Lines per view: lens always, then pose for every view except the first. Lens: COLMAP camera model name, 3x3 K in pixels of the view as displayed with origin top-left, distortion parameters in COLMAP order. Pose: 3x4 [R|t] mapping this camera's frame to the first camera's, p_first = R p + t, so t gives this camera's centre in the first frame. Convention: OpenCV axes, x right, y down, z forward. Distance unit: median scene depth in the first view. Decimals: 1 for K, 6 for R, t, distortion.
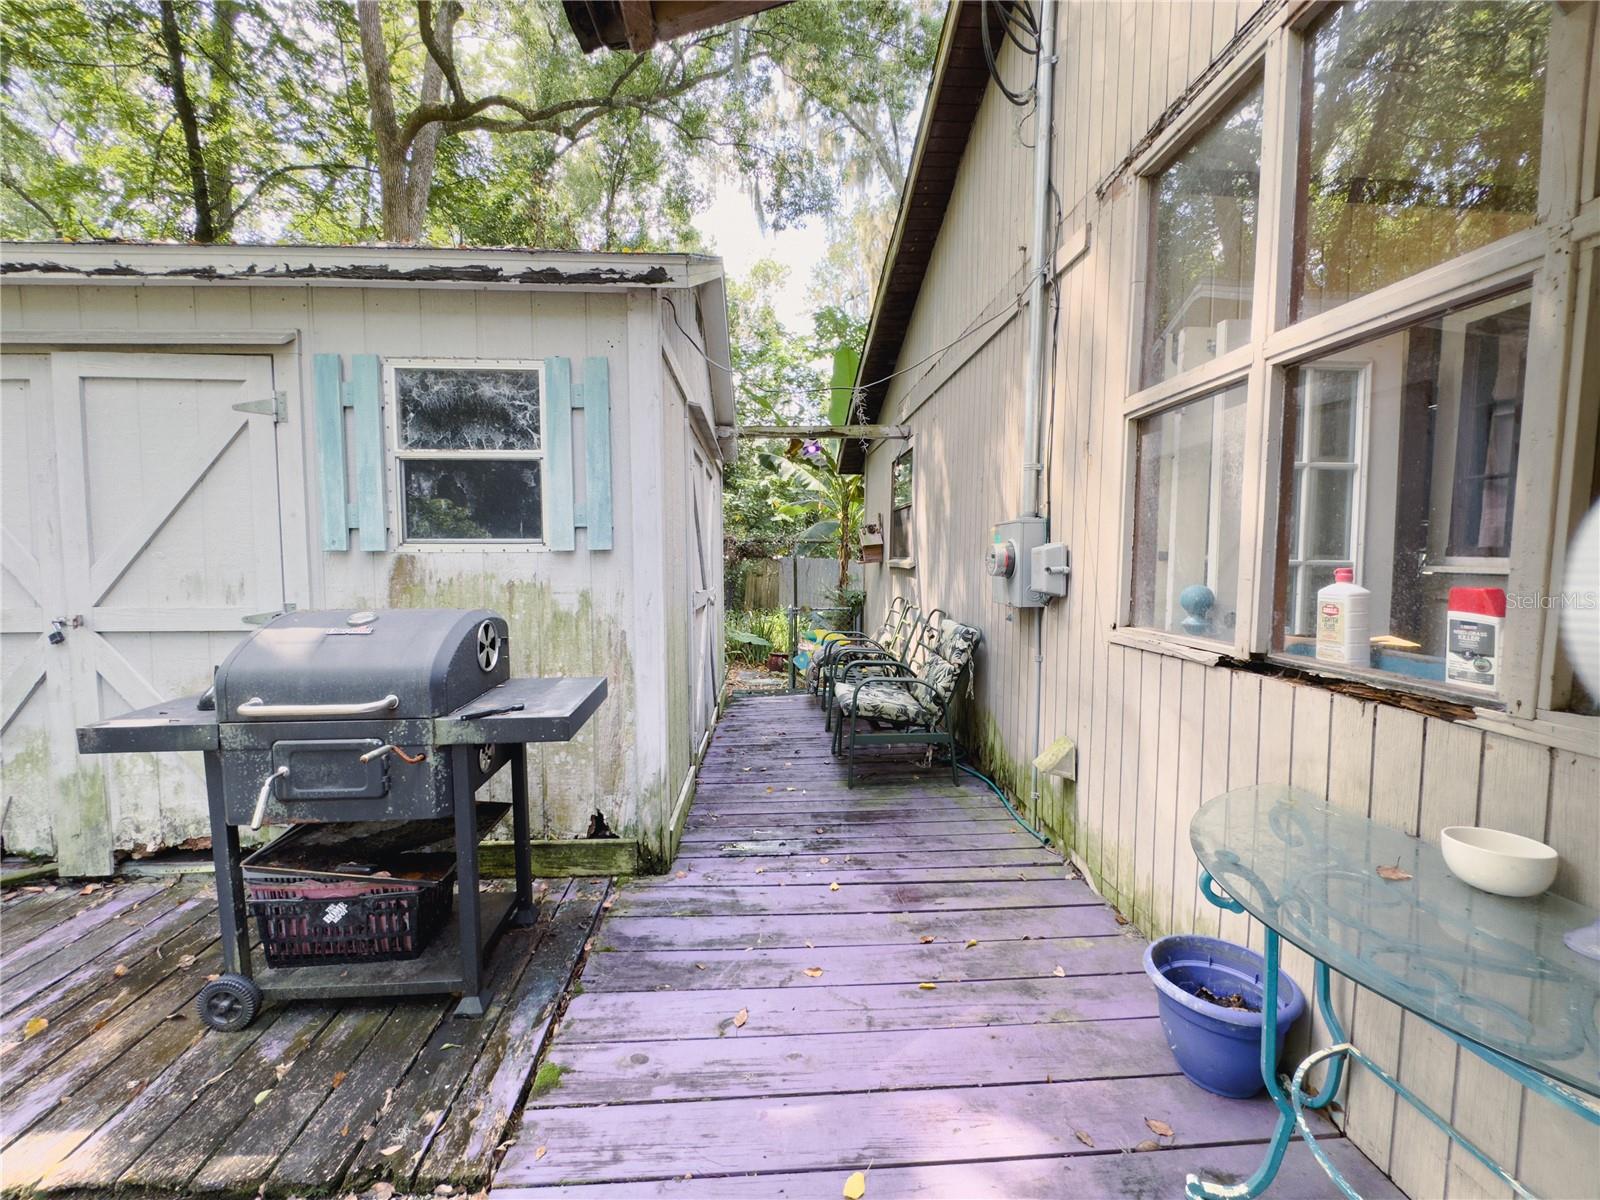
lens RADIAL K [[640.9, 0, 795.7], [0, 640.9, 601.9], [0, 0, 1]] dist [-0.003107, -0.004163]
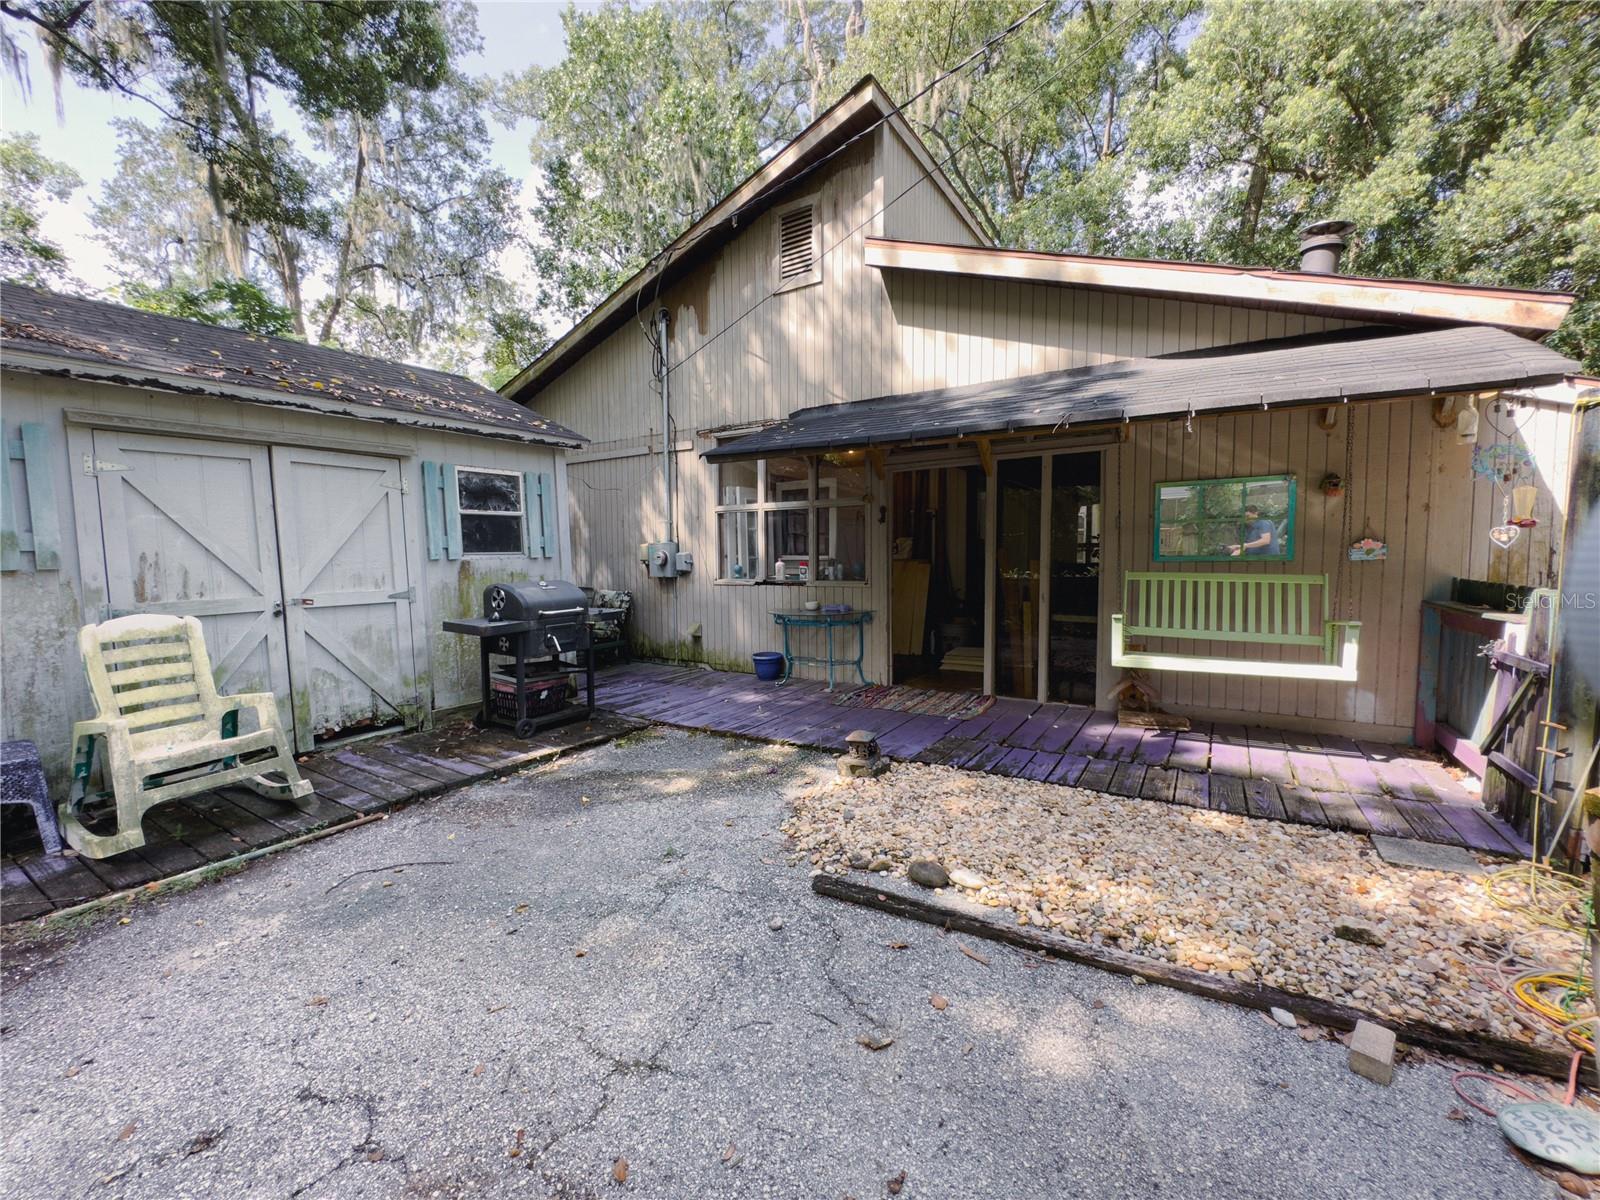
lens RADIAL K [[640.9, 0, 803.4], [0, 640.9, 598.5], [0, 0, 1]] dist [-0.003107, -0.004163]
pose [[0.583521, -0.065472, 0.809455, -1.670100], [0.064684, 0.997325, 0.034038, 0.048806], [-0.809518, 0.032497, 0.586195, -1.095725]]
